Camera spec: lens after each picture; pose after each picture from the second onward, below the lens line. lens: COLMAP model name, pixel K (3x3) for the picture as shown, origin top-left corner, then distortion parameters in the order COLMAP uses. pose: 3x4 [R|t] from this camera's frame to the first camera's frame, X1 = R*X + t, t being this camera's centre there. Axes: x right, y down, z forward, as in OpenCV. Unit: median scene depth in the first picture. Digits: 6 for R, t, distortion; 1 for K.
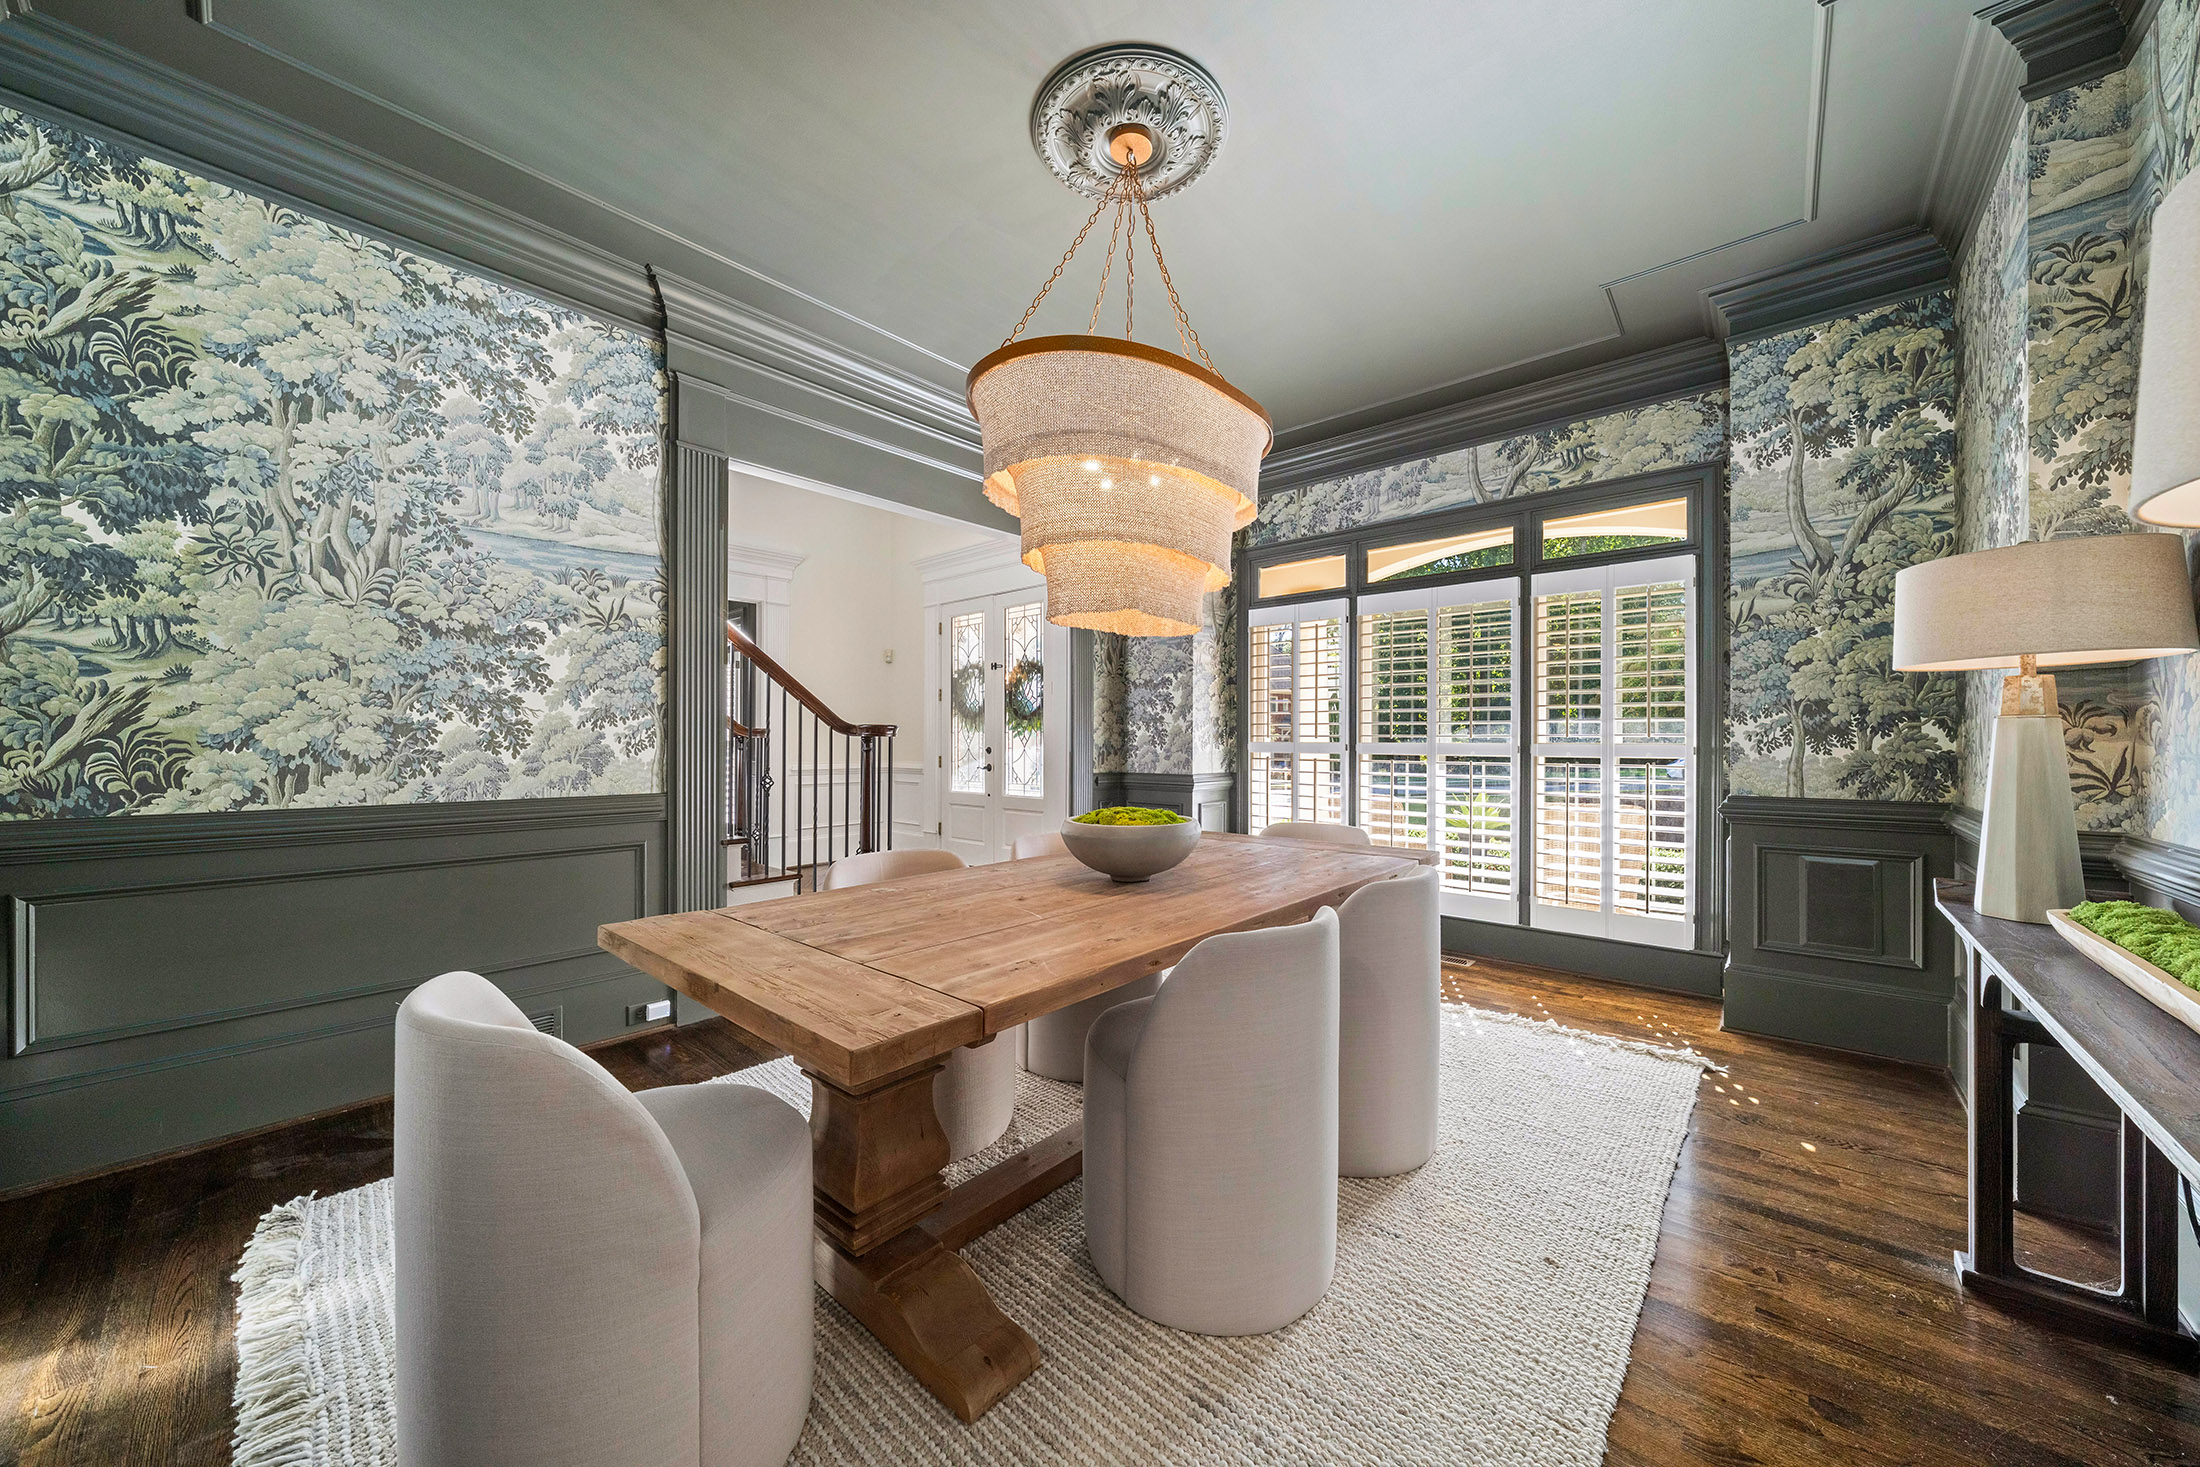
lens RADIAL K [[778.3, 0, 1106.5], [0, 778.3, 740.3], [0, 0, 1]] dist [0.000562, 0.000287]
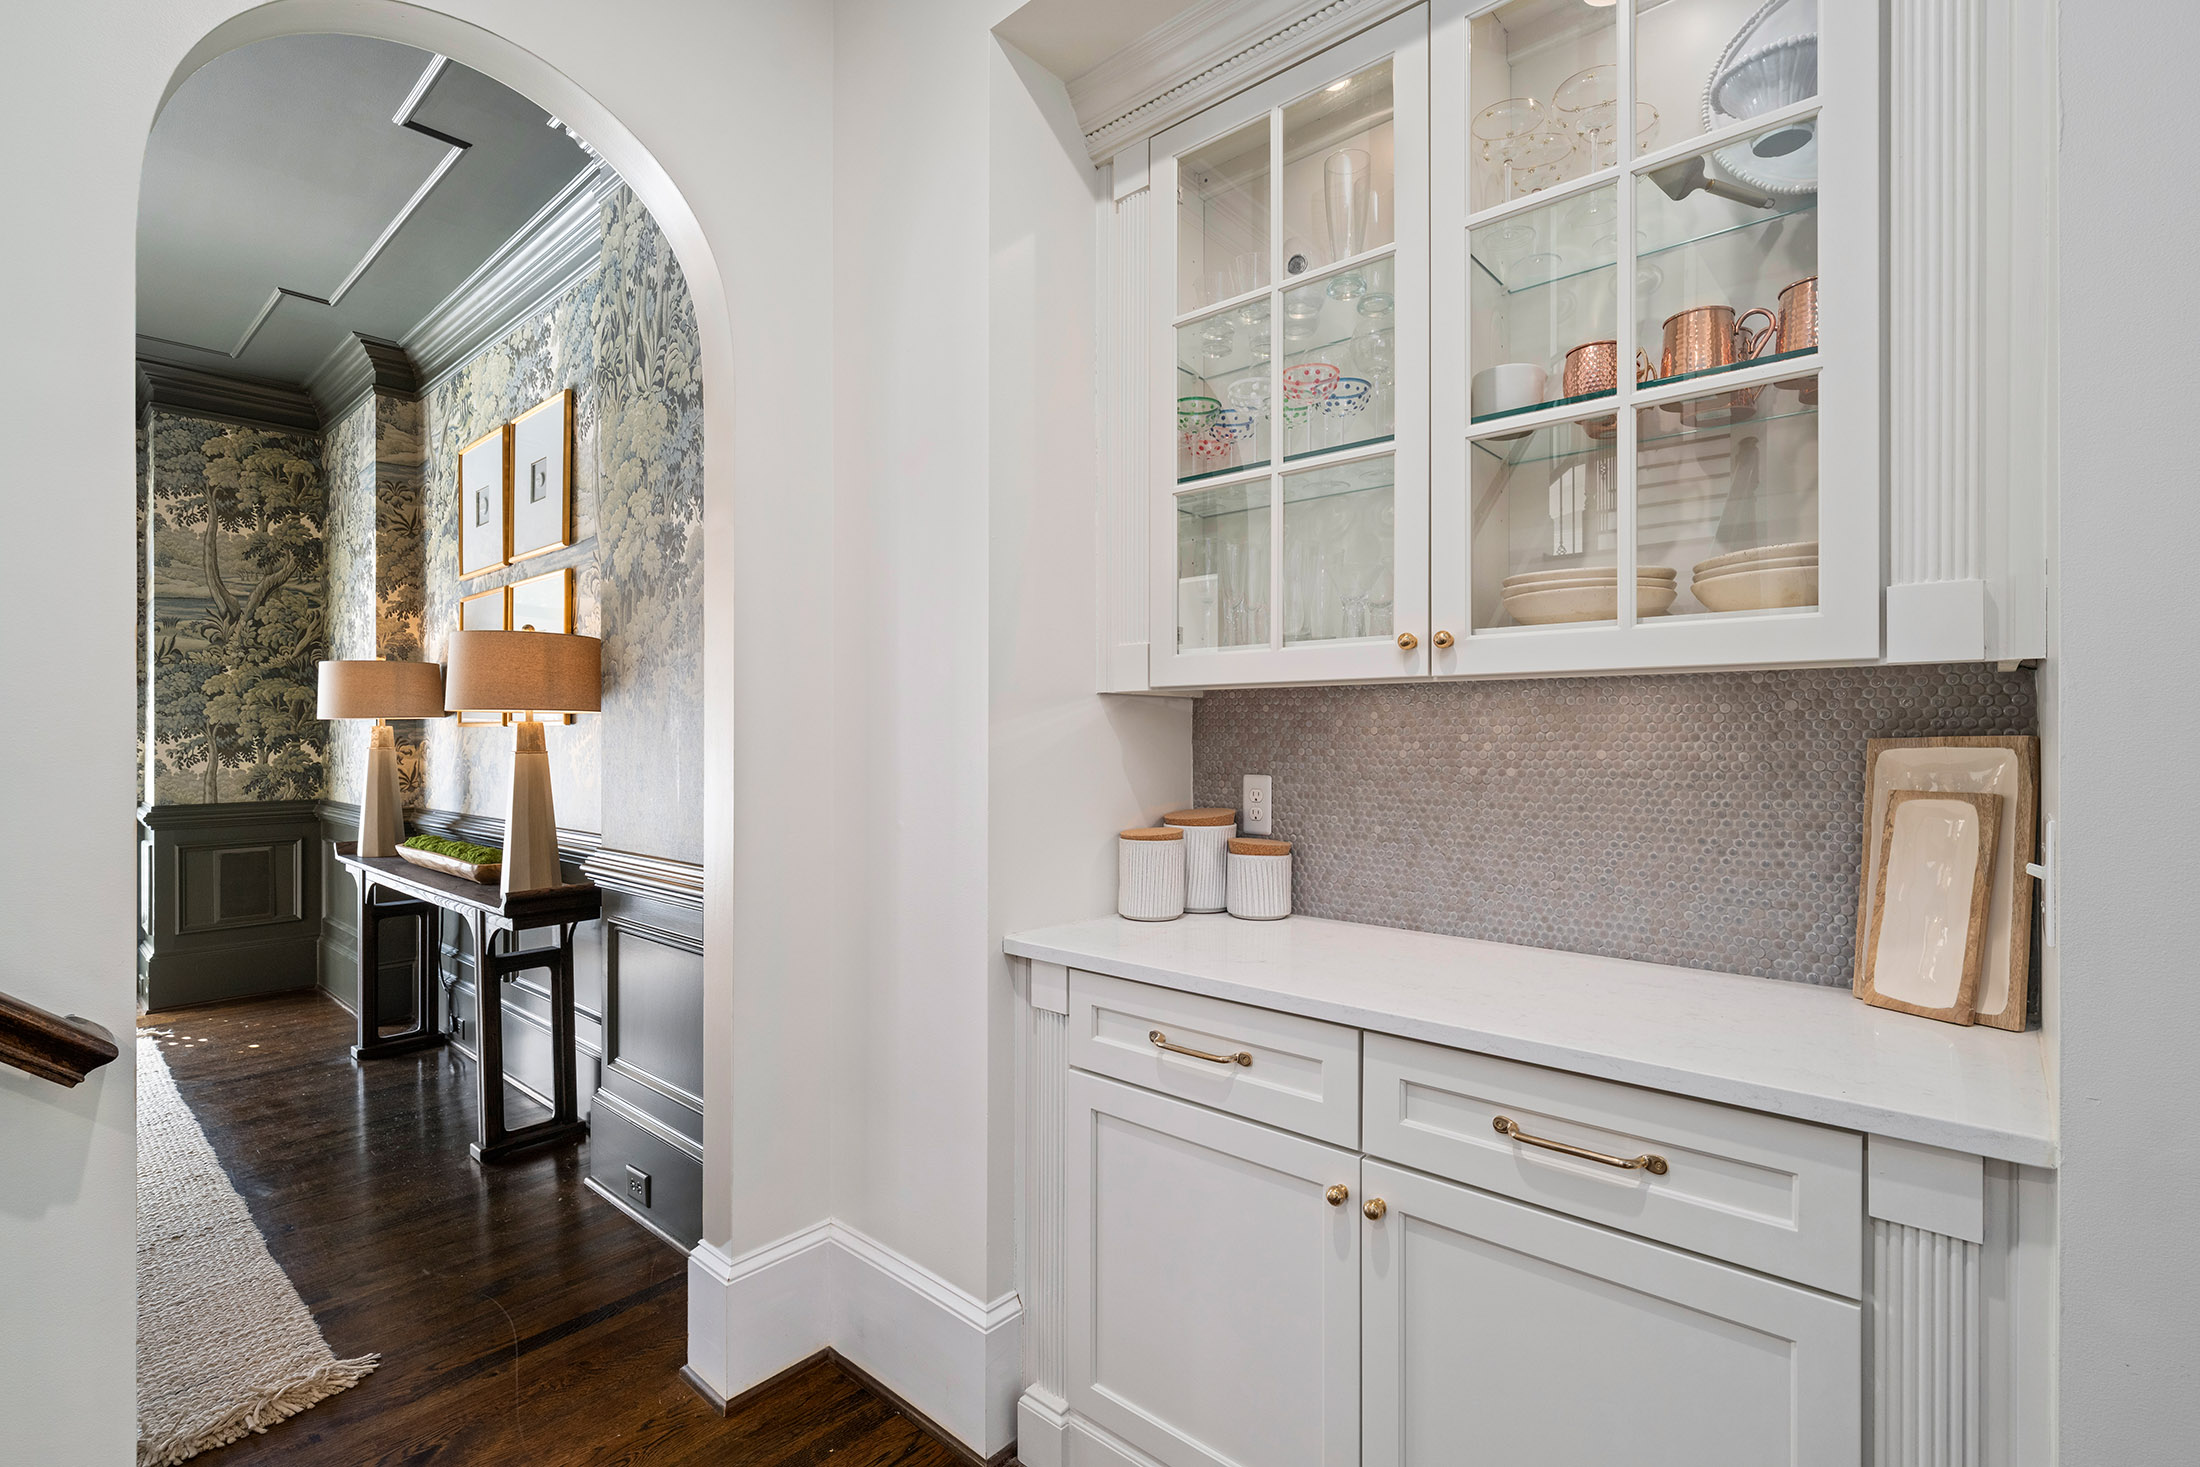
lens RADIAL K [[987.8, 0, 1117.1], [0, 987.8, 730.3], [0, 0, 1]] dist [-0.013417, 0.000188]
pose [[0.000568, 0.002544, 0.999997, -0.676575], [0.000408, 0.999997, -0.002544, -0.038384], [-1.000000, 0.000409, 0.000567, -0.443848]]
